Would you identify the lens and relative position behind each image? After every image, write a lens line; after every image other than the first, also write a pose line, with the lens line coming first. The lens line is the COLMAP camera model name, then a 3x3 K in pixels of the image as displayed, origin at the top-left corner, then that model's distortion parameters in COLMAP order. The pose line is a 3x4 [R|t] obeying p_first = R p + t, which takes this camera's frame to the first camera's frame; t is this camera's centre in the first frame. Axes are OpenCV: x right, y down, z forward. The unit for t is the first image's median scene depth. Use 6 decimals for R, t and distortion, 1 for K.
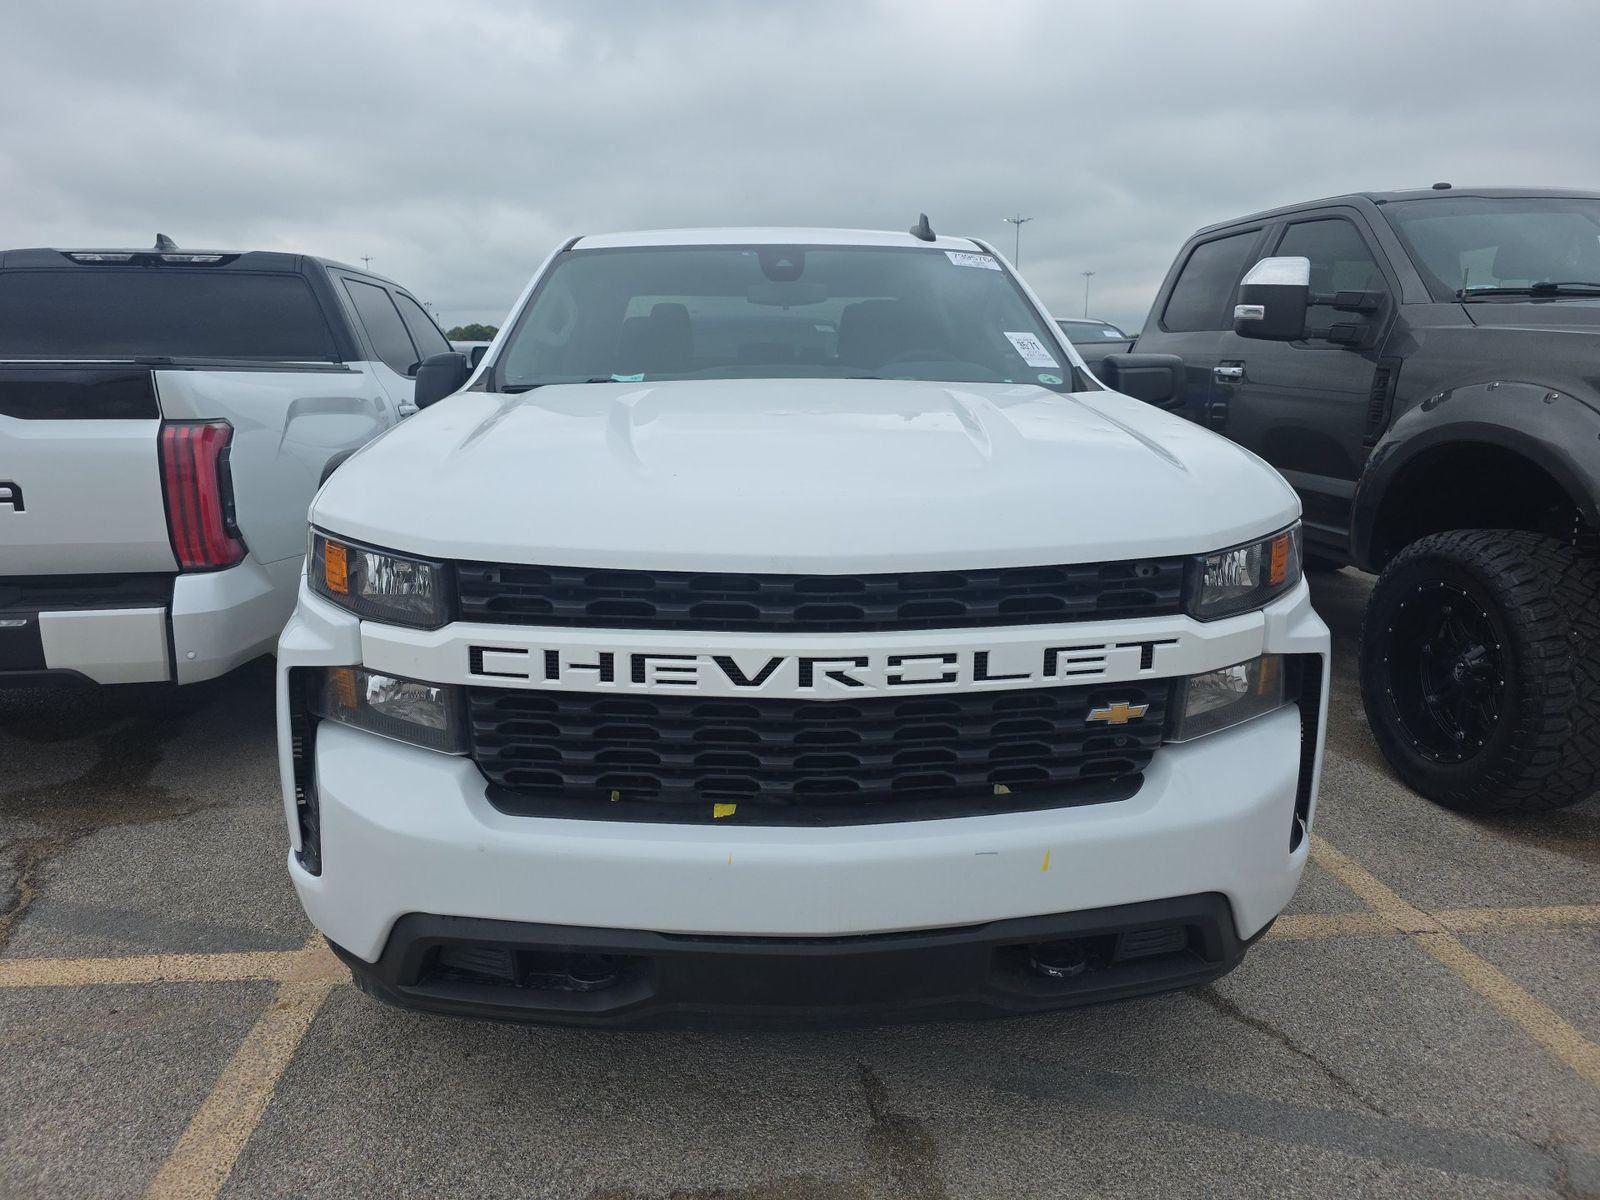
lens RADIAL K [[1060.1, 0, 800.1], [0, 1060.1, 578.8], [0, 0, 1]] dist [0.053740, -0.035898]
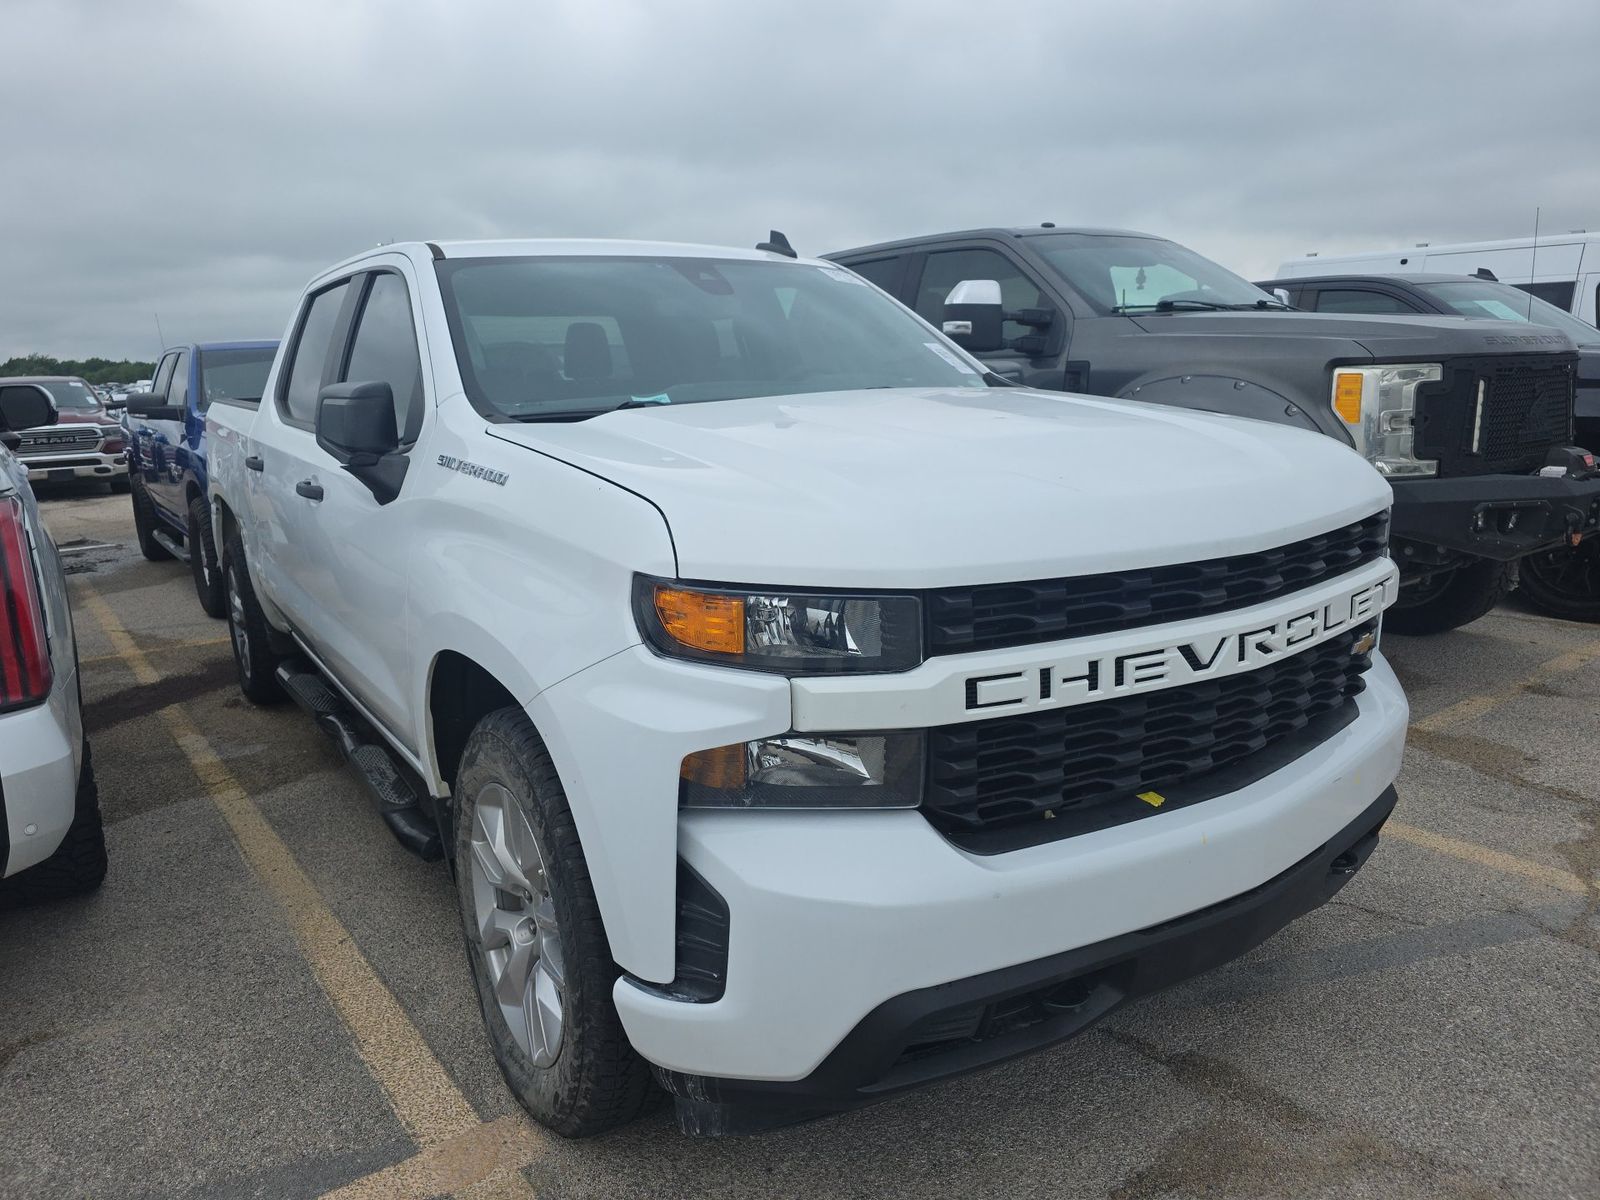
lens RADIAL K [[1055.7, 0, 797.3], [0, 1055.7, 587.3], [0, 0, 1]] dist [0.047481, -0.029016]
pose [[0.859374, -0.133321, 0.493662, -0.706647], [0.140483, 0.989821, 0.022761, -0.046050], [-0.491672, 0.049791, 0.869356, 0.224208]]
